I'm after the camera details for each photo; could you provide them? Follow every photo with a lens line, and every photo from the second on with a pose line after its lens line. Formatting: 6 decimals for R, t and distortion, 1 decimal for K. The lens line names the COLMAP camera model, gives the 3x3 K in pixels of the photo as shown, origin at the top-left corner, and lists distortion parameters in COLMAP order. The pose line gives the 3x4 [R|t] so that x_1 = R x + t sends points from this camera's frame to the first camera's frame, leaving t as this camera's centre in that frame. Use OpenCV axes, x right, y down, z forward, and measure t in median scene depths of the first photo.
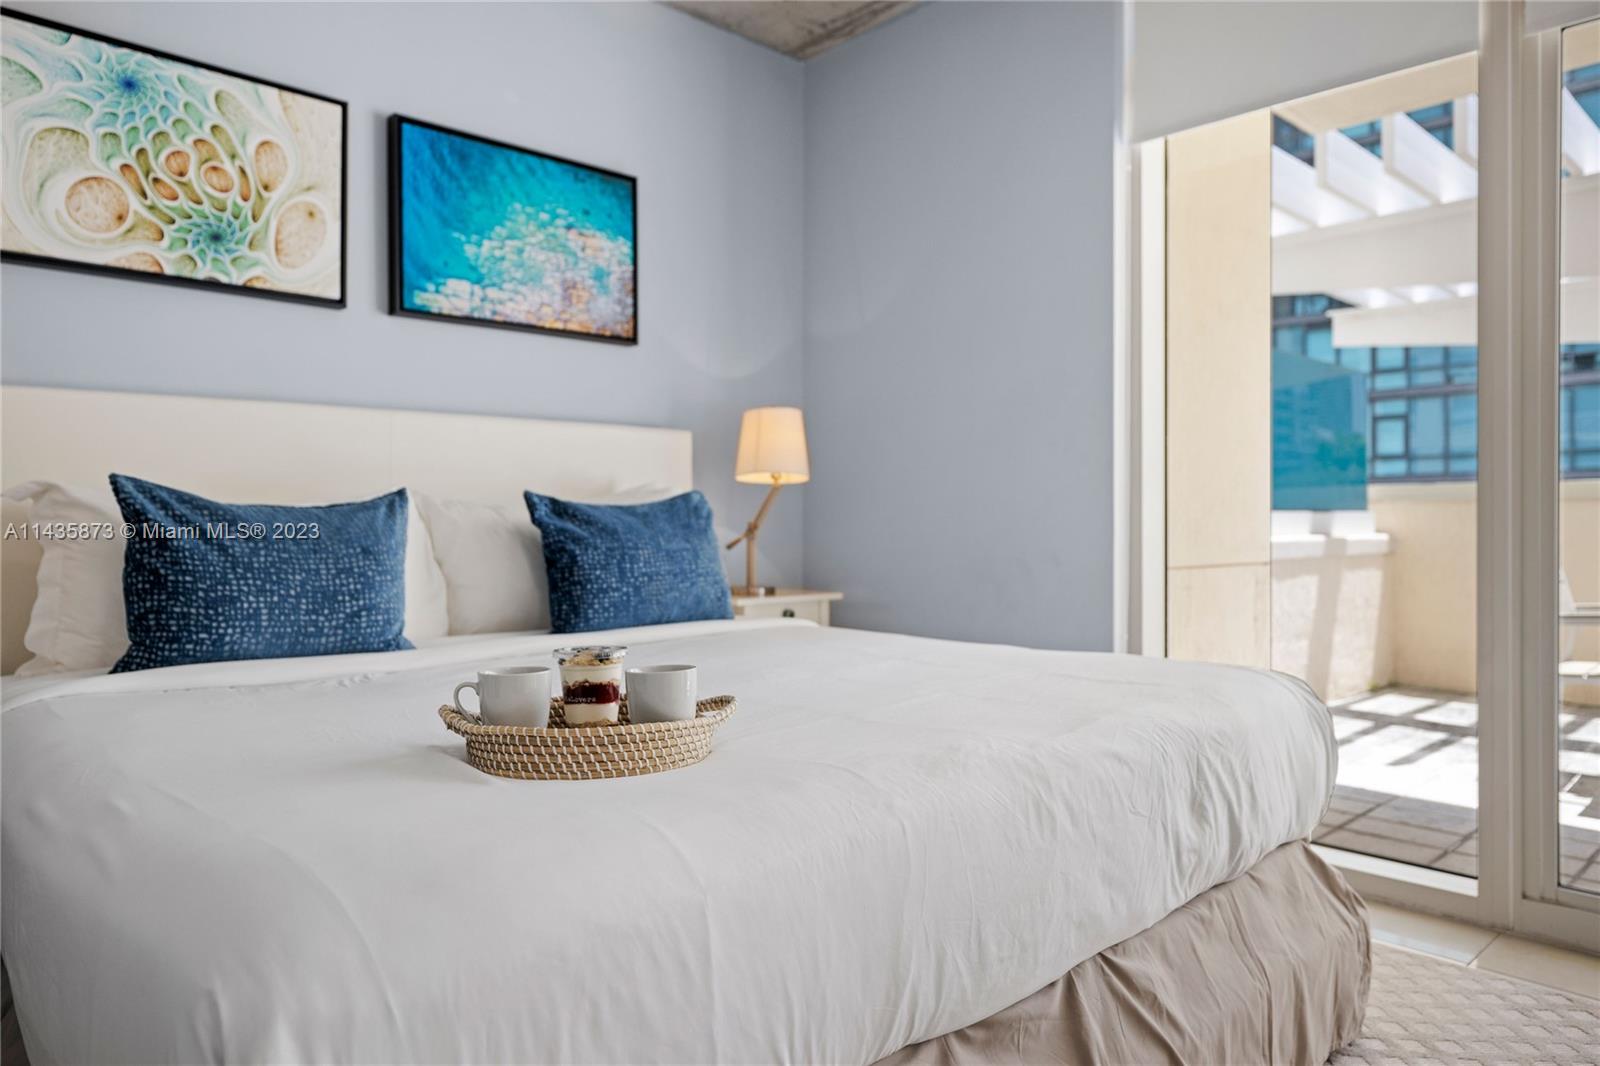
lens RADIAL K [[1062.6, 0, 813.3], [0, 1062.6, 519.3], [0, 0, 1]] dist [0.001873, 0.003993]
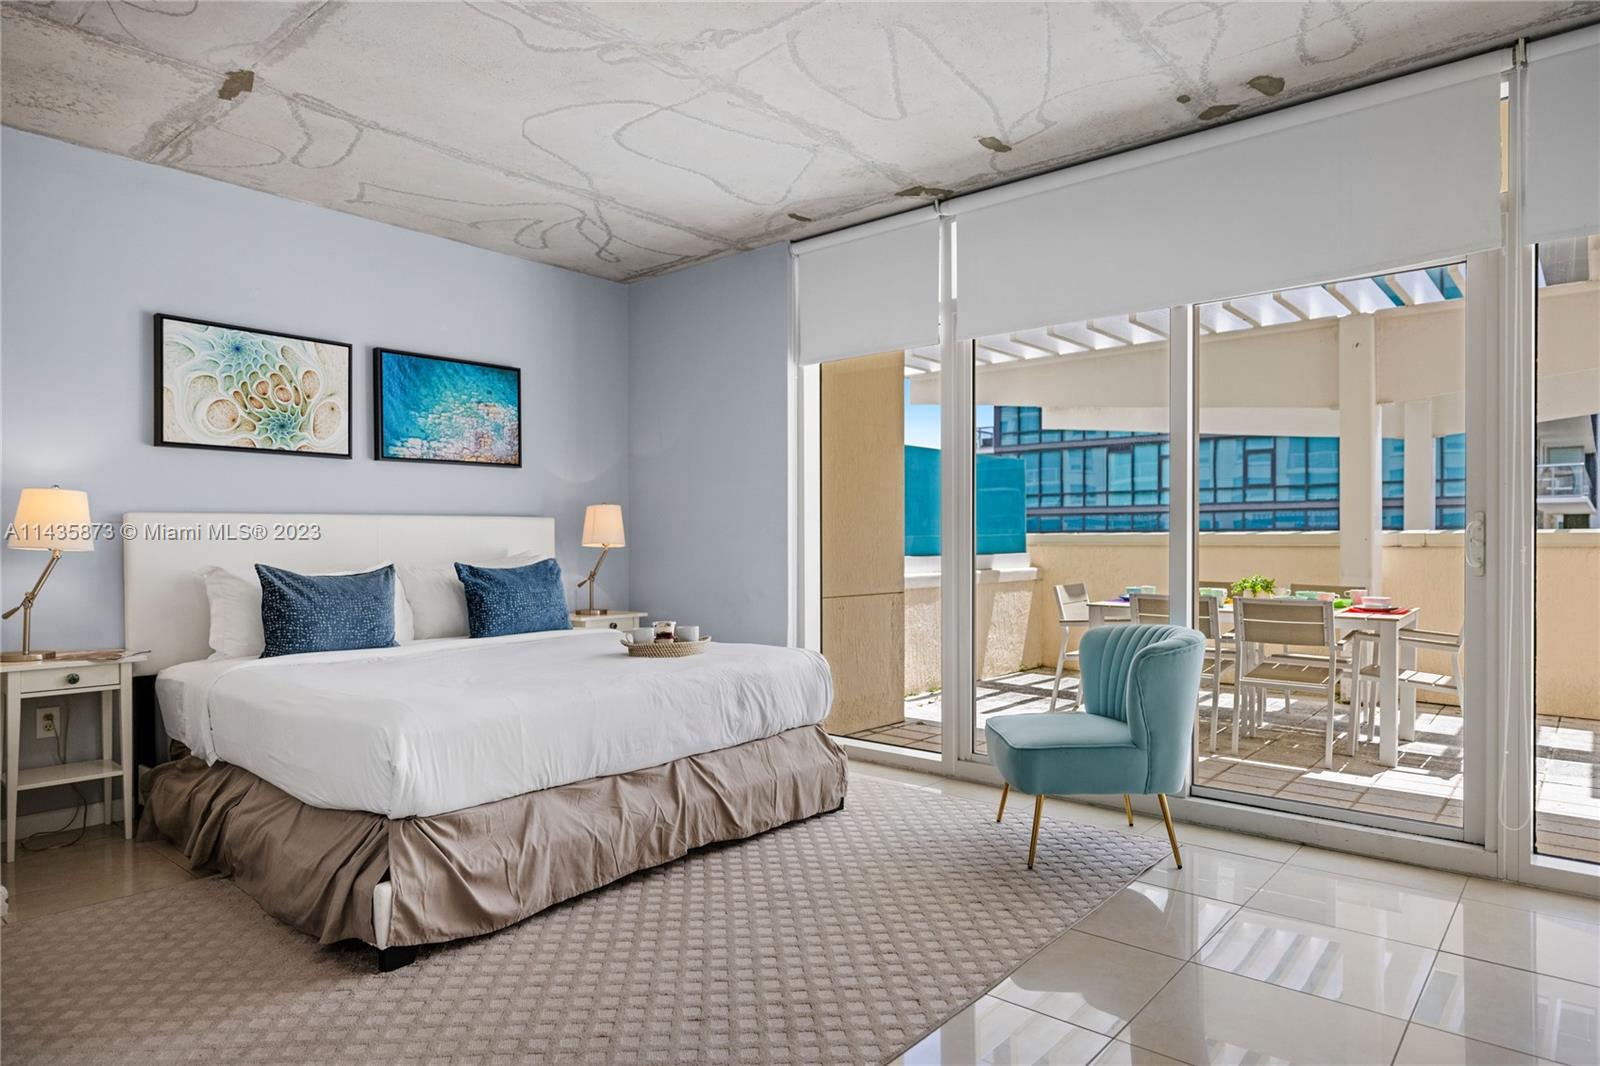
lens RADIAL K [[947.2, 0, 800.8], [0, 947.2, 538.6], [0, 0, 1]] dist [0.000628, 0.002576]
pose [[0.995227, -0.003290, 0.097532, 0.176802], [0.003208, 0.999994, 0.000990, -0.069408], [-0.097535, -0.000672, 0.995232, -0.738600]]
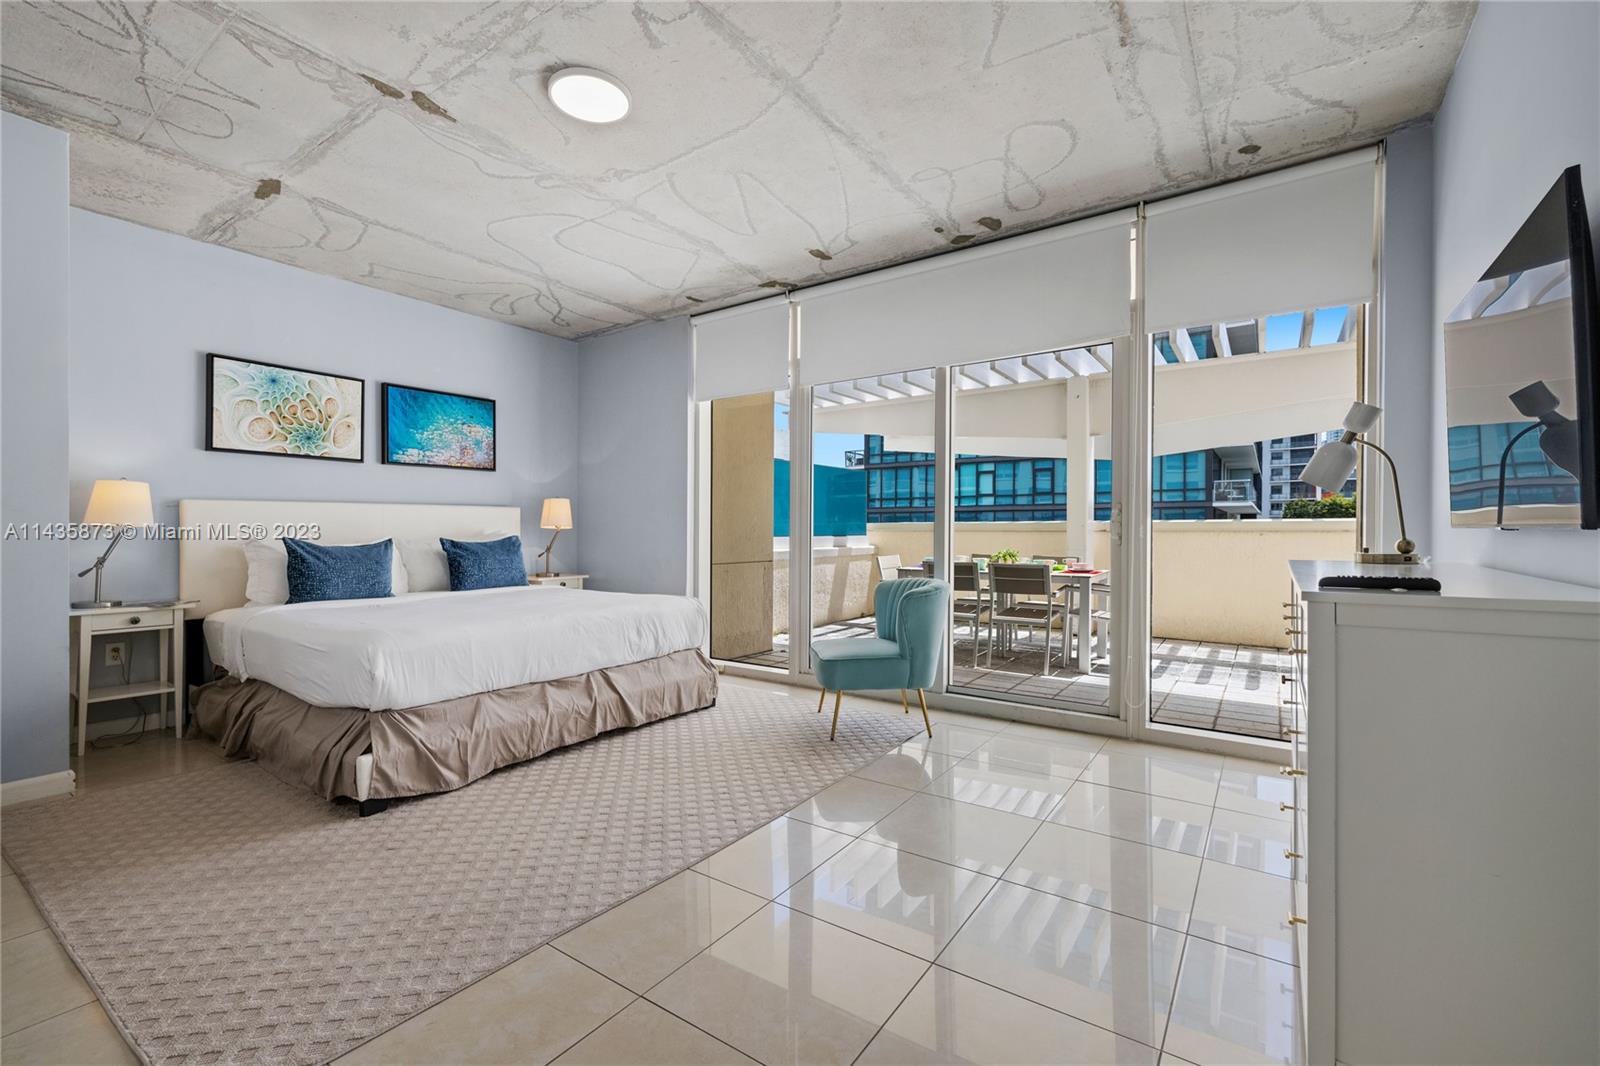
lens RADIAL K [[680.7, 0, 795.1], [0, 680.7, 525.5], [0, 0, 1]] dist [0.006705, 0.000392]
pose [[0.981779, 0.000358, 0.190026, 0.271697], [0.000721, 0.999984, -0.005609, -0.046907], [-0.190025, 0.005644, 0.981763, -0.830098]]
